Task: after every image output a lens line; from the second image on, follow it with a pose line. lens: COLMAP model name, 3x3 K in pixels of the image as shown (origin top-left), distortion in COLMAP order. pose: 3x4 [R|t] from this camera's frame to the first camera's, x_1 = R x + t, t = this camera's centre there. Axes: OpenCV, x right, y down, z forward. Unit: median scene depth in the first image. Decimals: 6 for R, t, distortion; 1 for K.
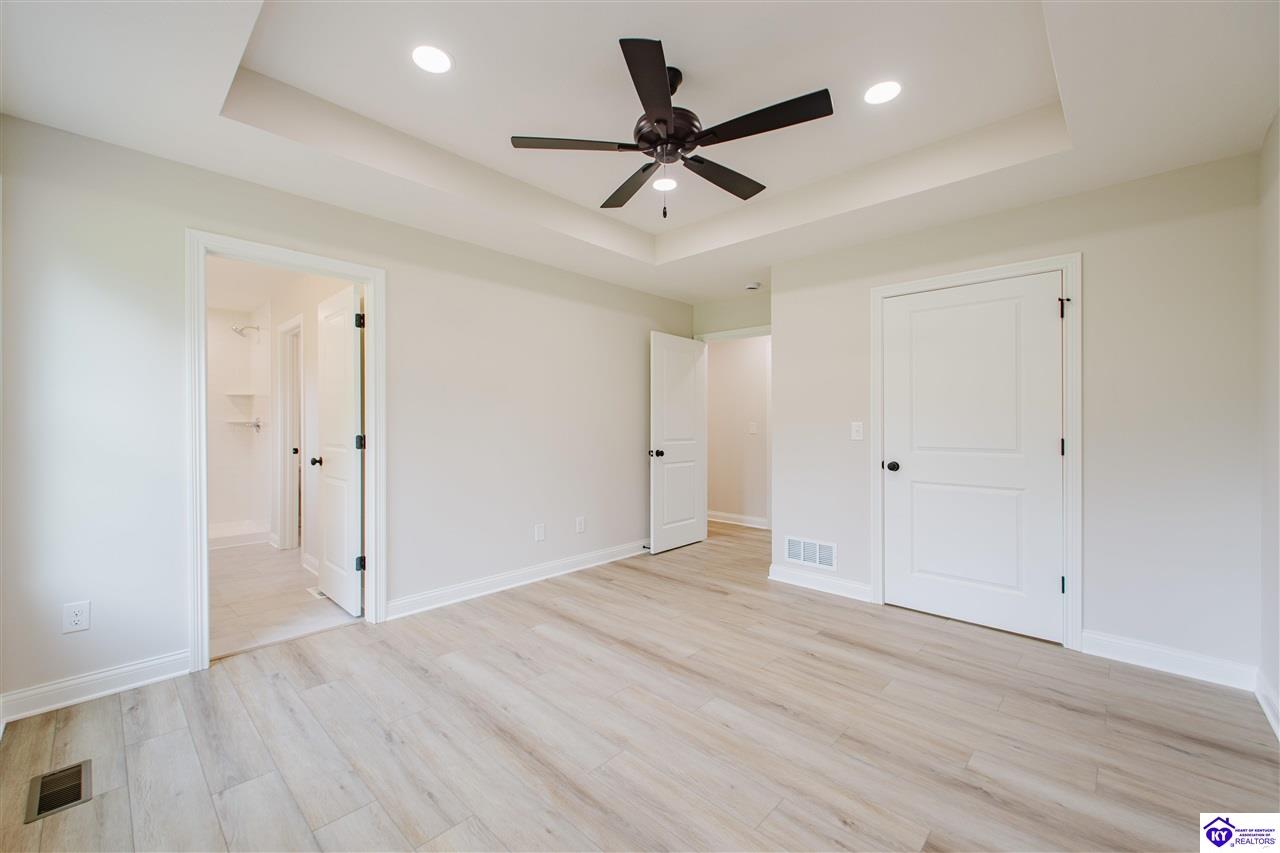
lens RADIAL K [[519.7, 0, 631.9], [0, 519.7, 421.4], [0, 0, 1]] dist [0.017614, -0.002716]
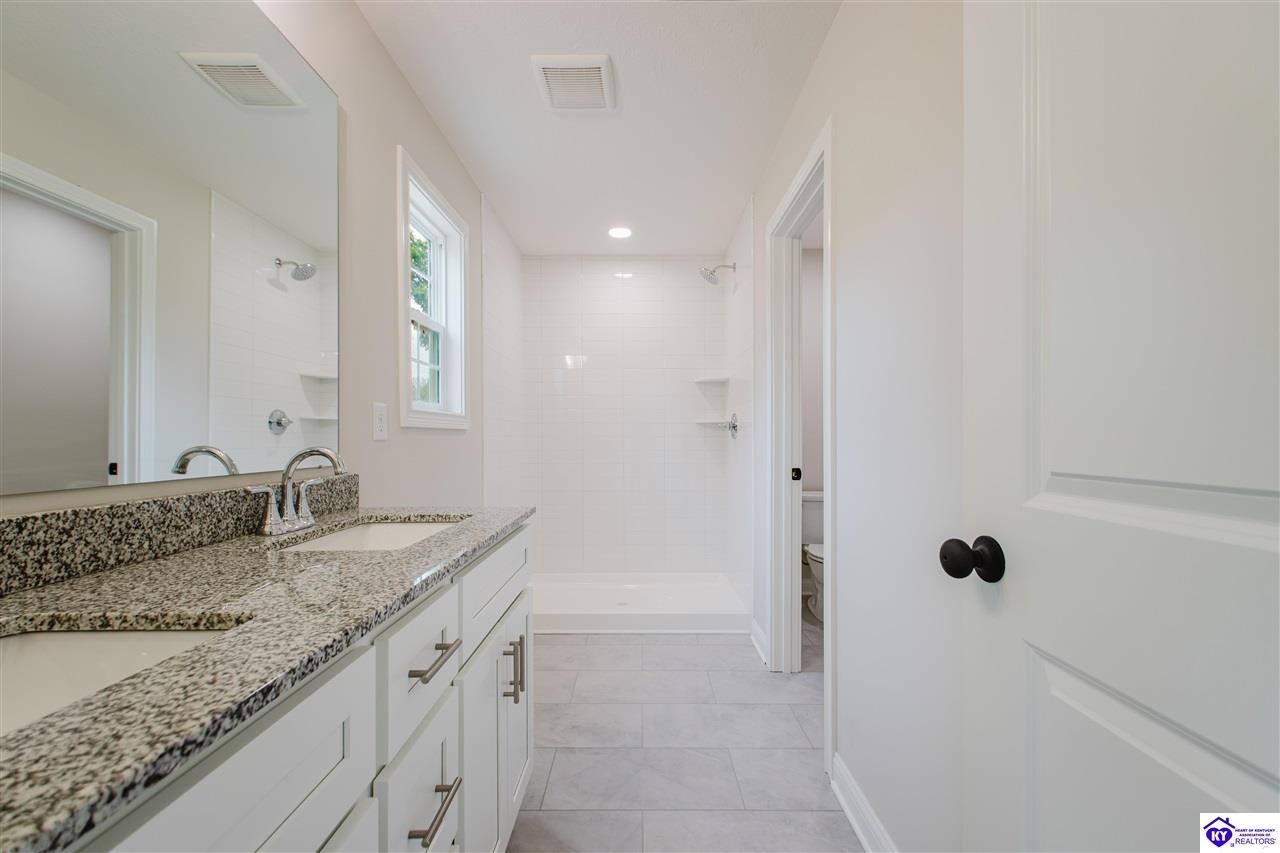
lens RADIAL K [[519.7, 0, 641.6], [0, 519.7, 435.8], [0, 0, 1]] dist [0.017614, -0.002716]
pose [[0.697794, -0.002763, -0.716294, -0.357336], [0.001881, 0.999996, -0.002024, 0.019720], [0.716296, 0.000065, 0.697796, 0.503693]]
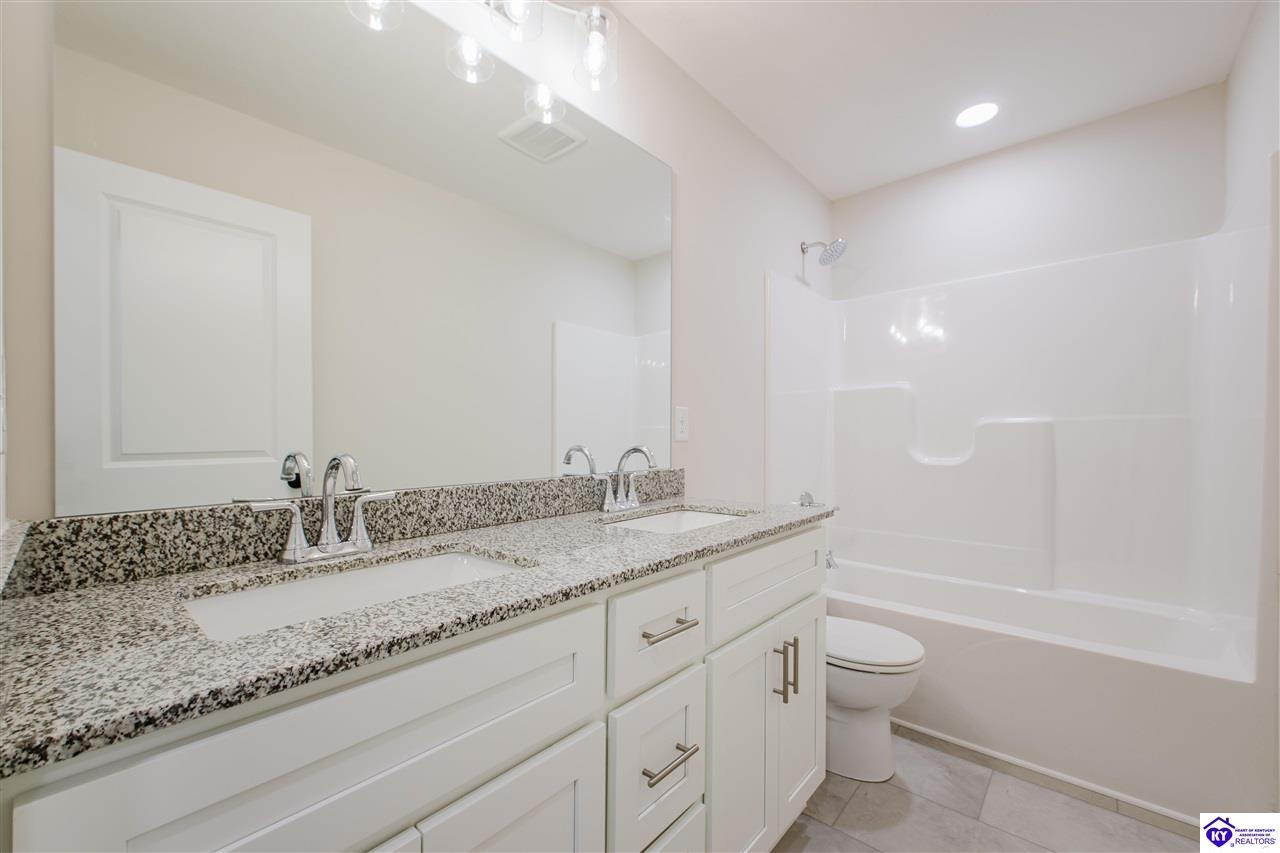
lens RADIAL K [[519.7, 0, 648.2], [0, 519.7, 425.6], [0, 0, 1]] dist [0.017614, -0.002716]
pose [[0.072871, -0.029306, -0.996911, -0.332839], [0.008056, 0.999553, -0.028795, 0.020719], [0.997309, -0.005933, 0.073075, 0.545712]]
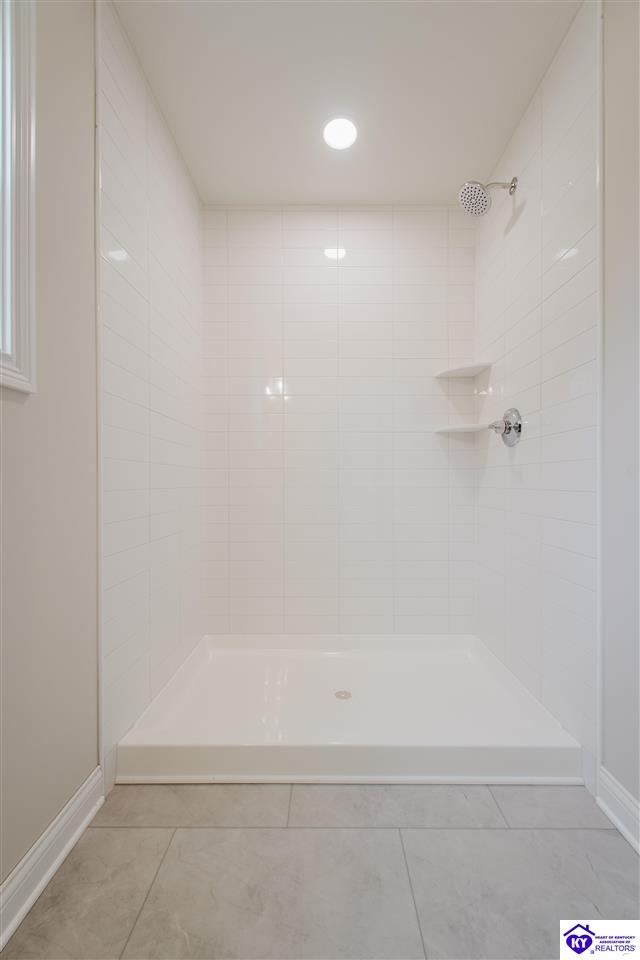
lens RADIAL K [[389.8, 0, 332.3], [0, 389.8, 481.8], [0, 0, 1]] dist [0.017614, -0.002716]
pose [[0.705529, 0.006292, -0.708654, -0.597230], [-0.000723, 0.999966, 0.008159, 0.047404], [0.708681, -0.005244, 0.705509, 0.690871]]
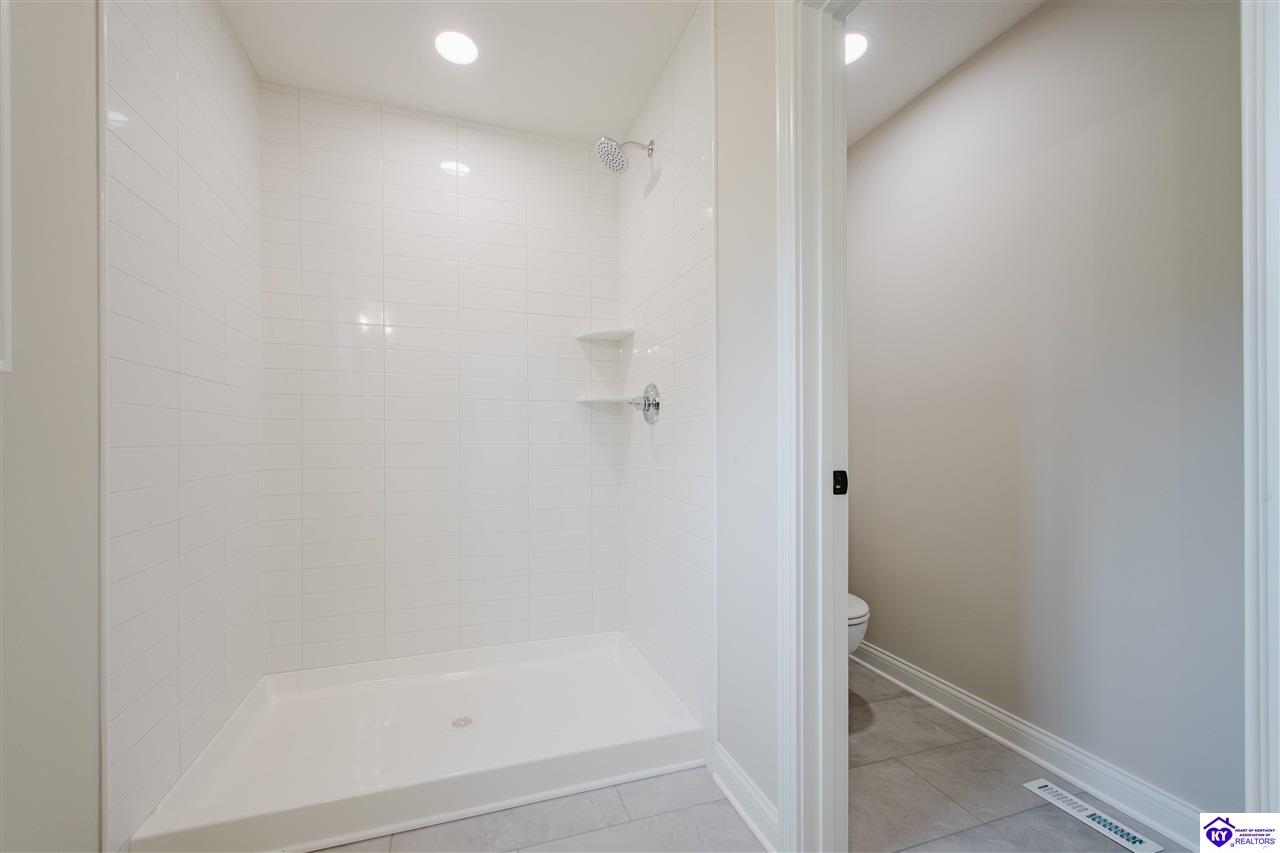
lens RADIAL K [[519.7, 0, 627.4], [0, 519.7, 437.2], [0, 0, 1]] dist [0.017614, -0.002716]
pose [[0.887602, 0.001506, -0.460608, -0.556812], [-0.000739, 0.999998, 0.001846, 0.031354], [0.460610, -0.001298, 0.887602, 0.661432]]
